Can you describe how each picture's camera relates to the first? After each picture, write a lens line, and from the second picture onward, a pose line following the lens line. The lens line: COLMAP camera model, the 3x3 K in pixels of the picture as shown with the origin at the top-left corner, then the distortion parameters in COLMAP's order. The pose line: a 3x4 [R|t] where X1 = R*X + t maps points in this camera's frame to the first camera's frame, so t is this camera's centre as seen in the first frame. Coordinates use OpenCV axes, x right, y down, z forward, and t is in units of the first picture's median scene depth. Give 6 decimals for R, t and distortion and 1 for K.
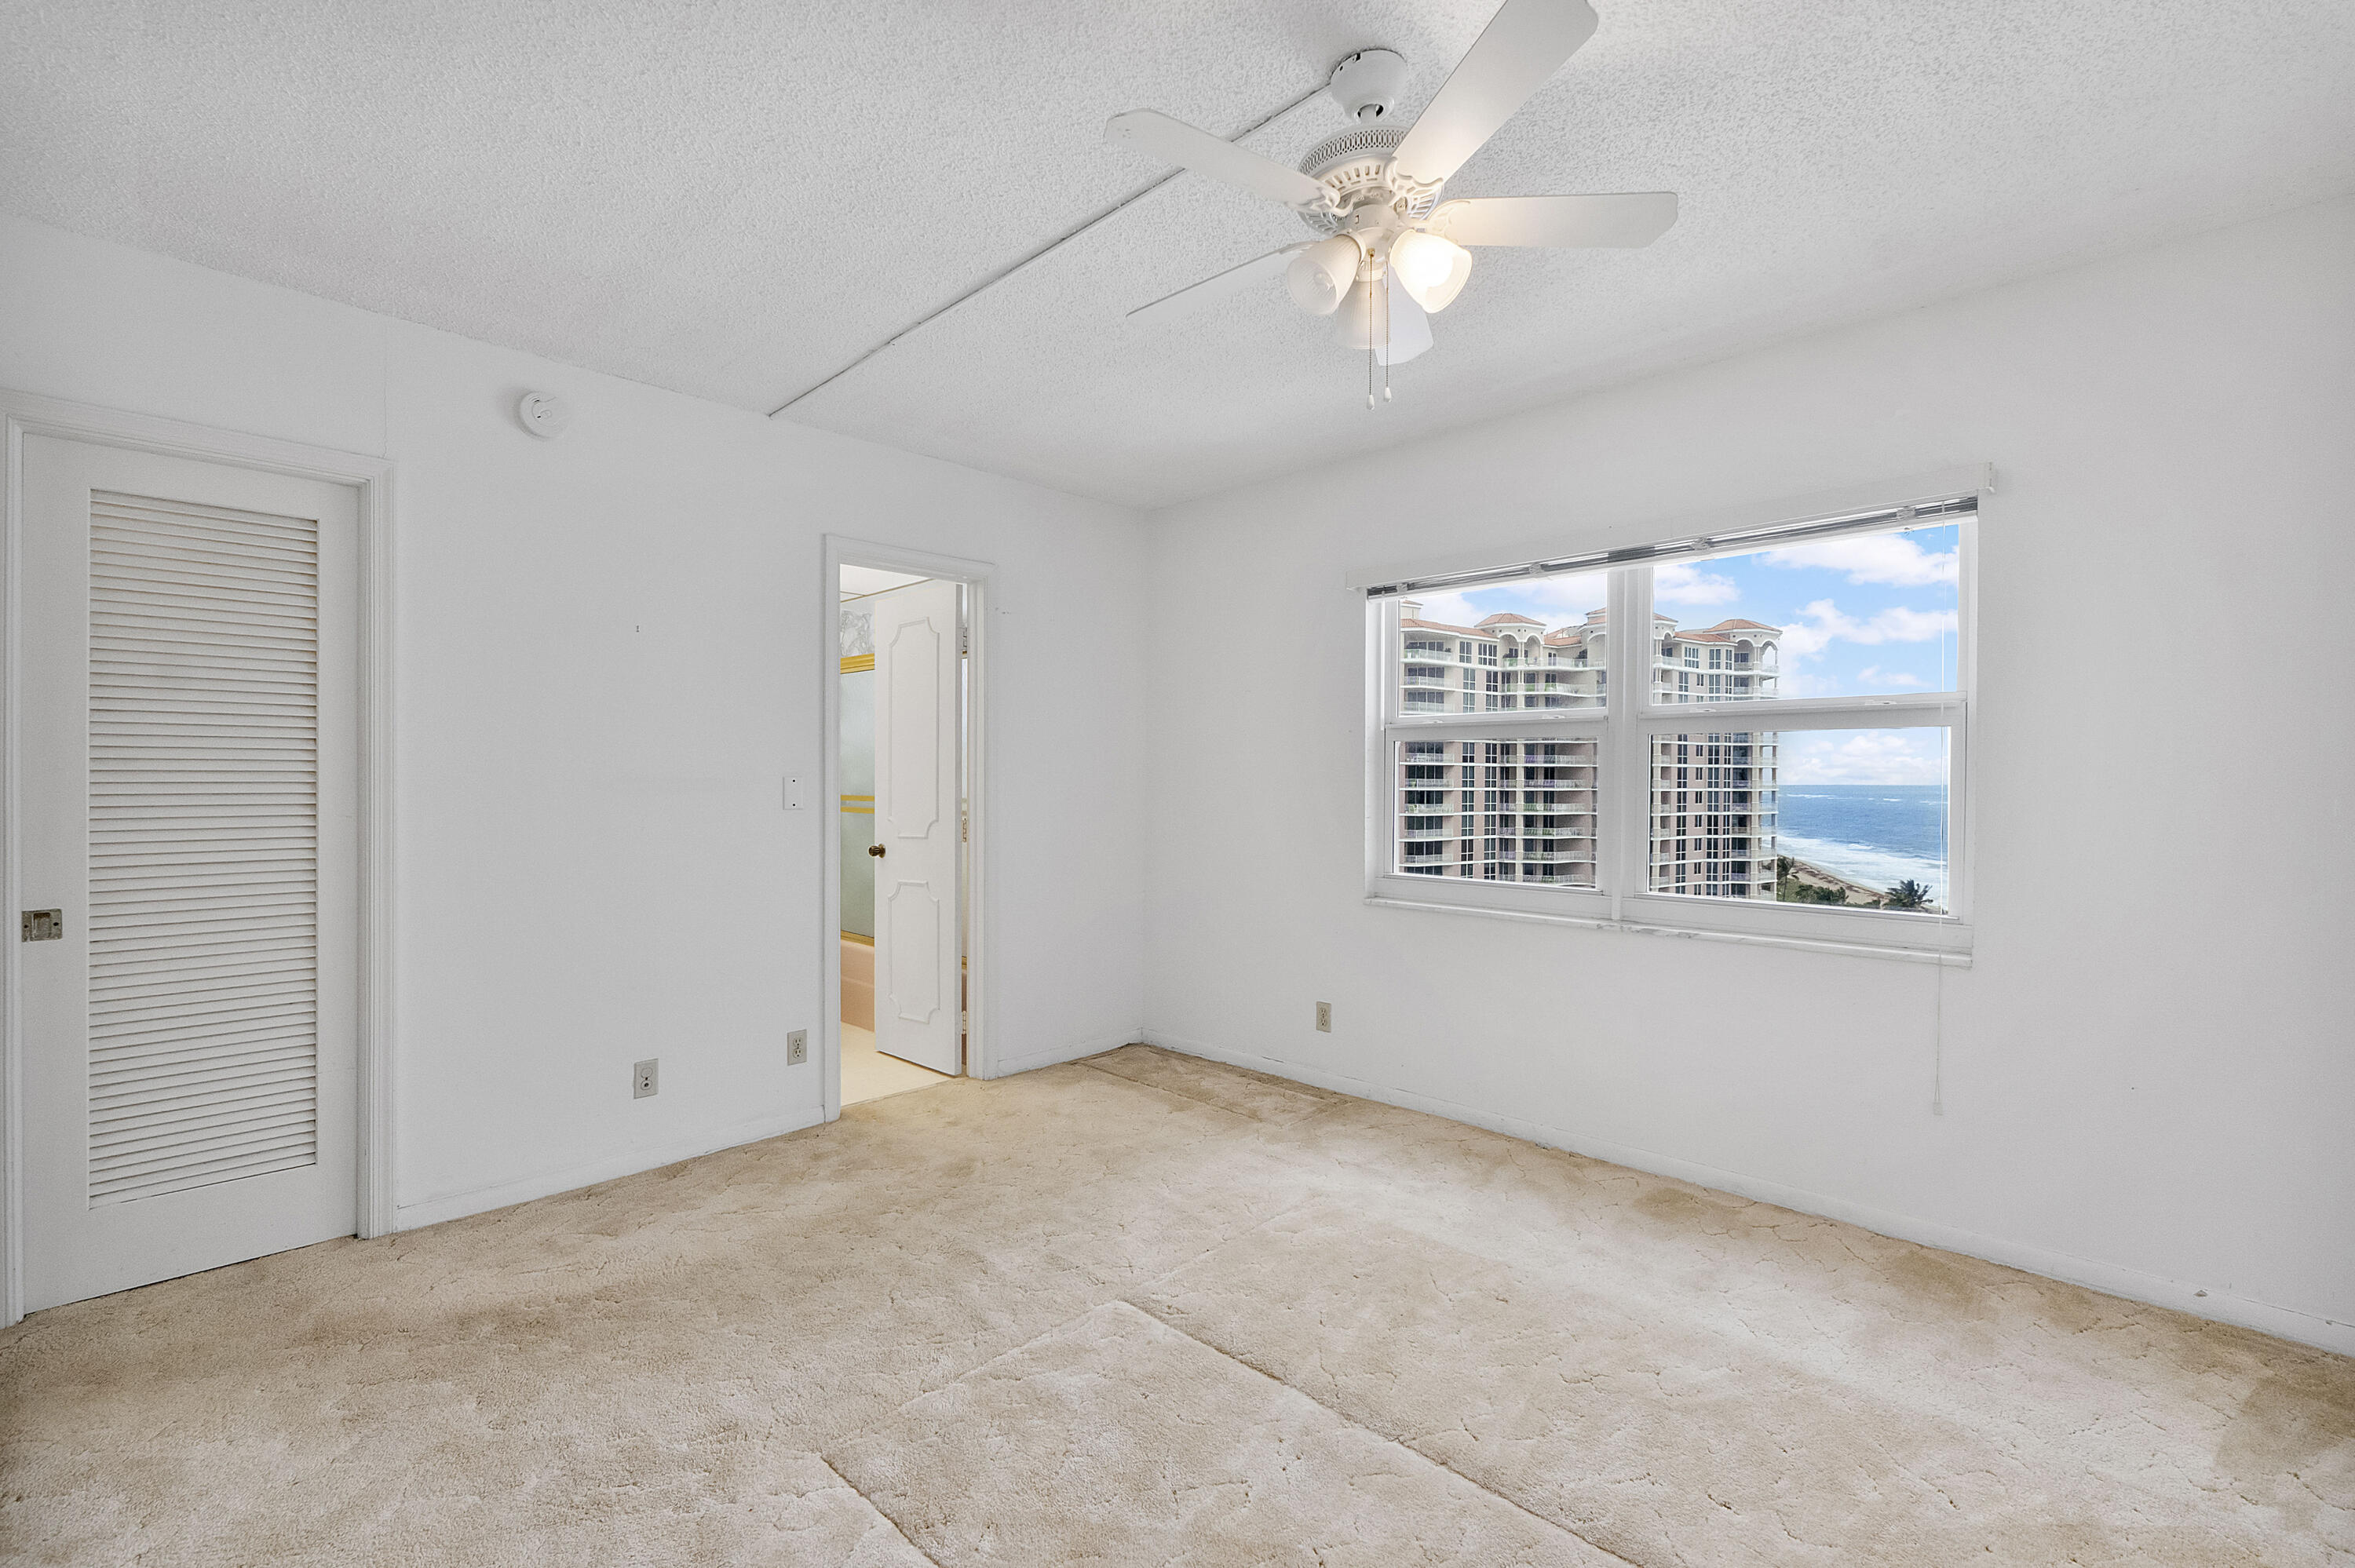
lens RADIAL K [[1001.9, 0, 1171.7], [0, 1001.9, 780.6], [0, 0, 1]] dist [-0.007692, 0.000366]
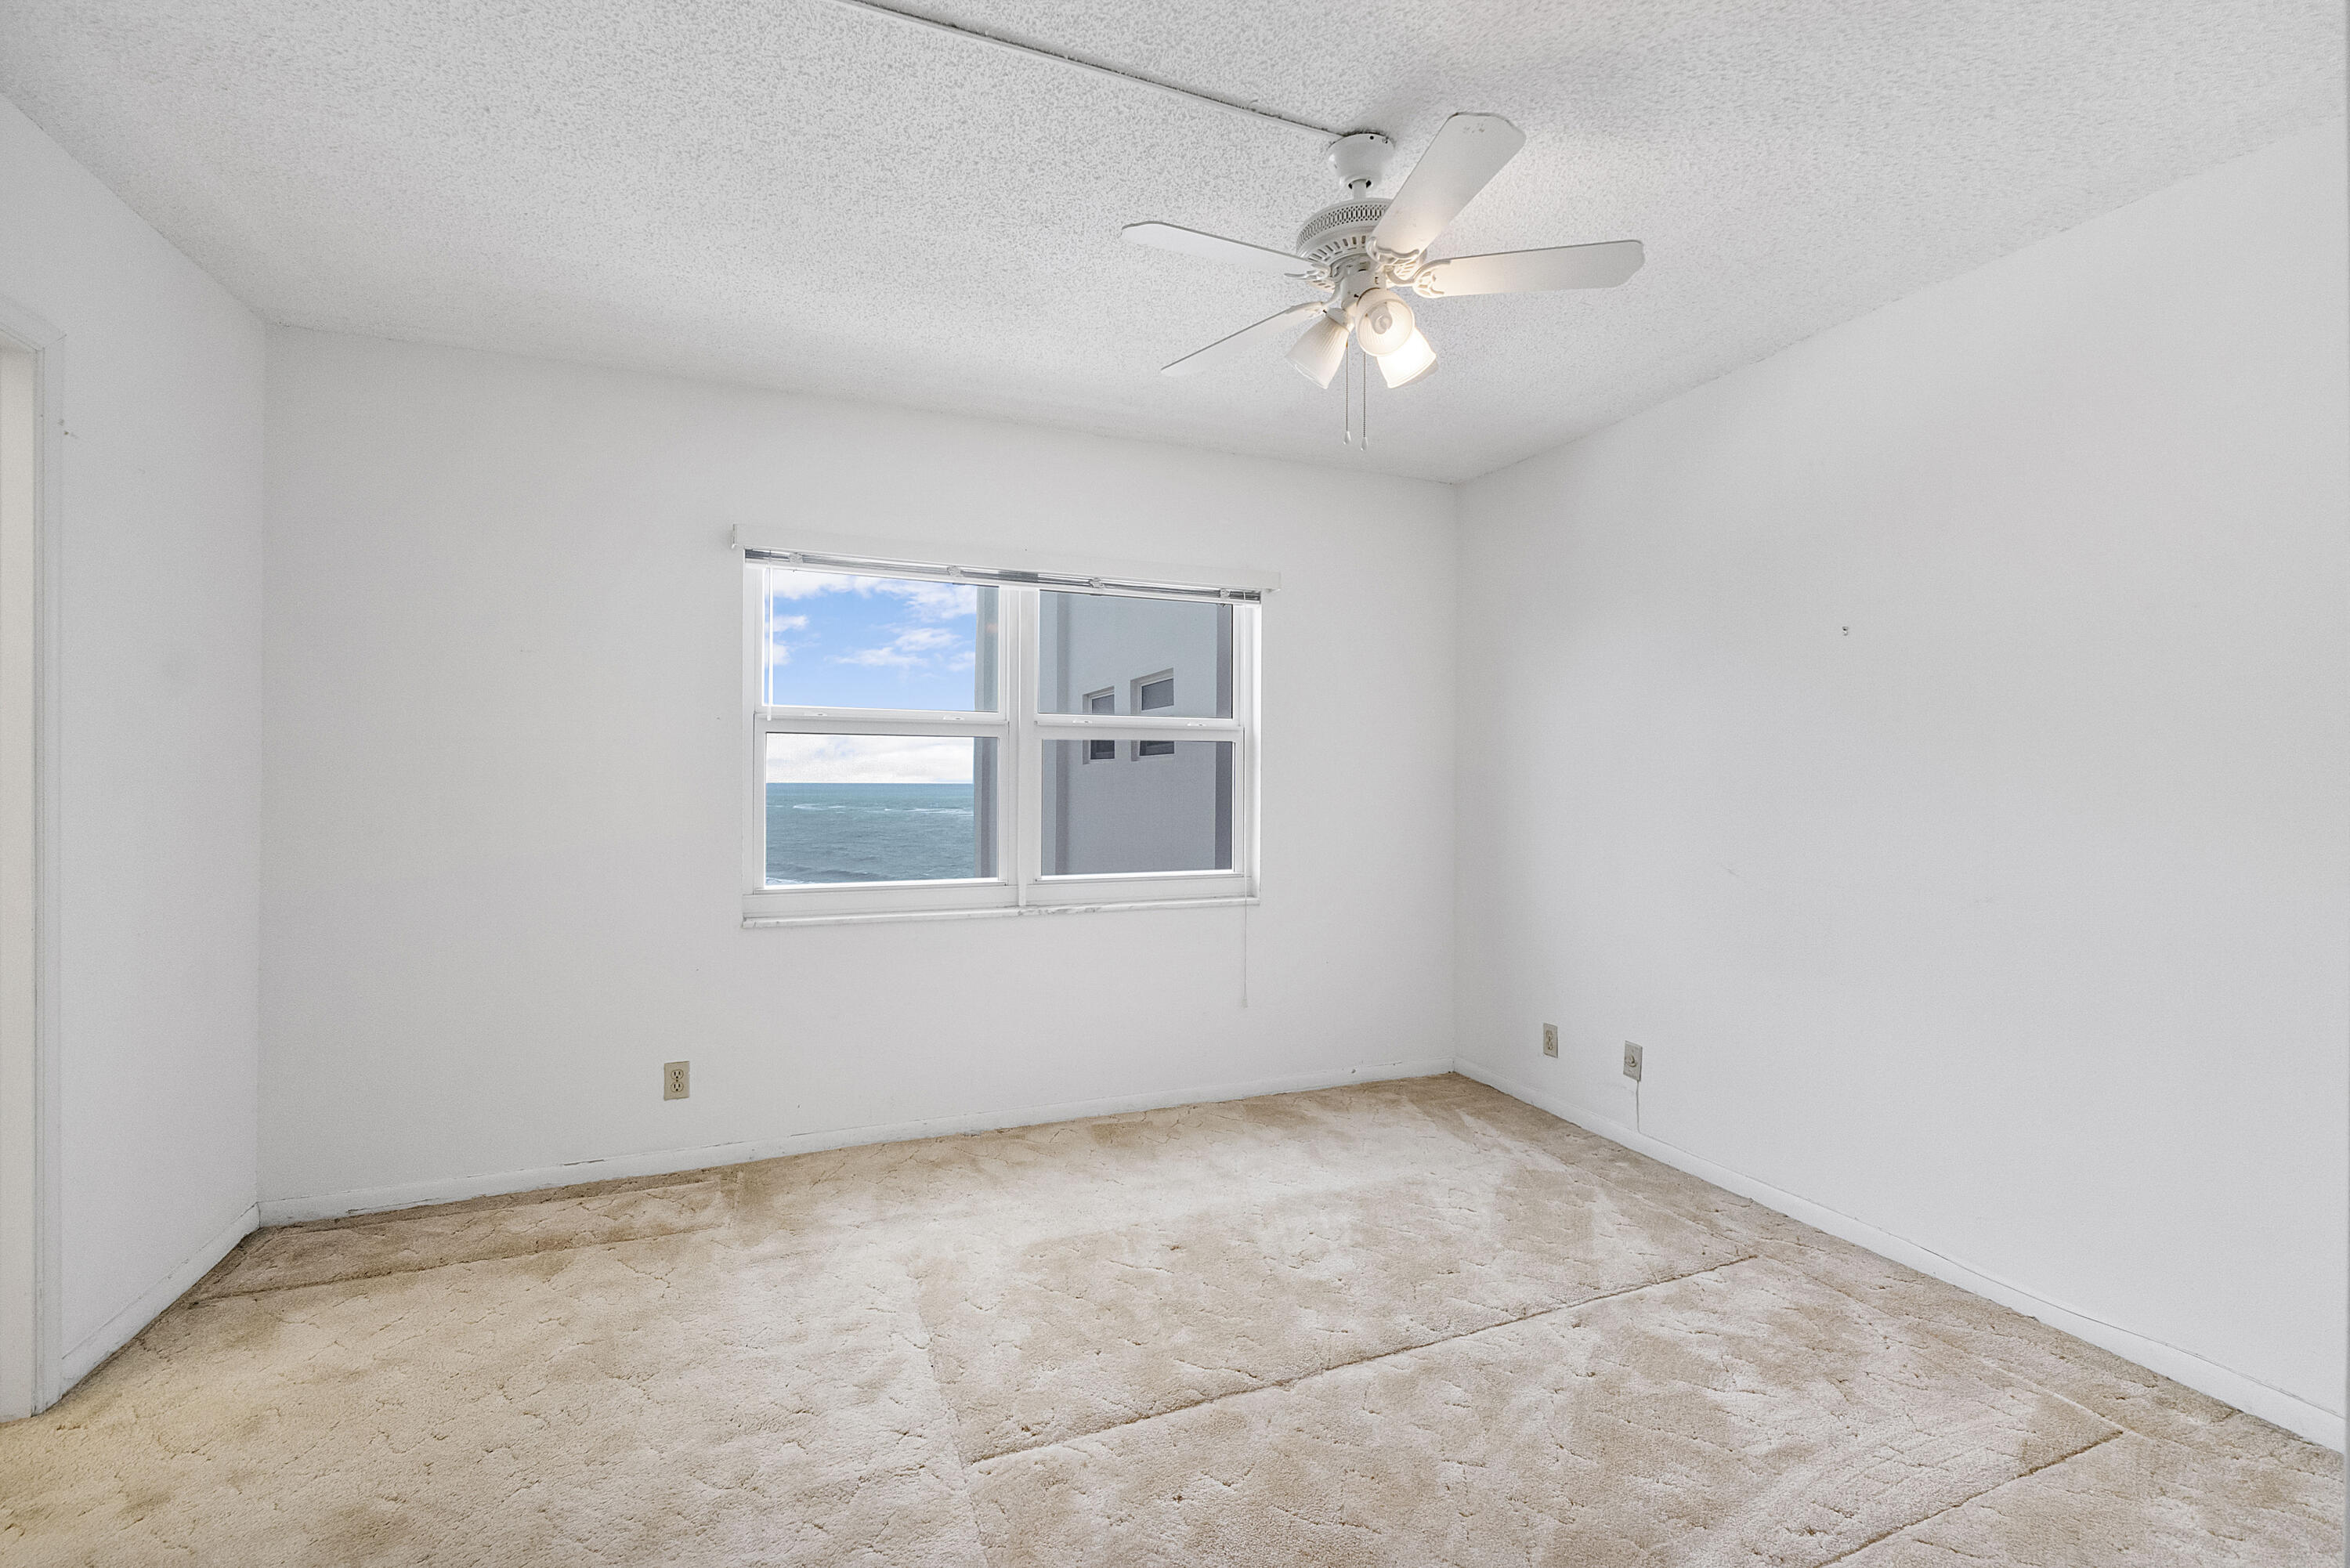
lens RADIAL K [[999.8, 0, 1160.3], [0, 999.8, 778.5], [0, 0, 1]] dist [-0.007692, 0.000366]
pose [[0.405073, 0.000319, 0.914285, -0.490015], [-0.001017, 0.999999, 0.000102, -0.001794], [-0.914284, -0.000971, 0.405073, 0.402374]]
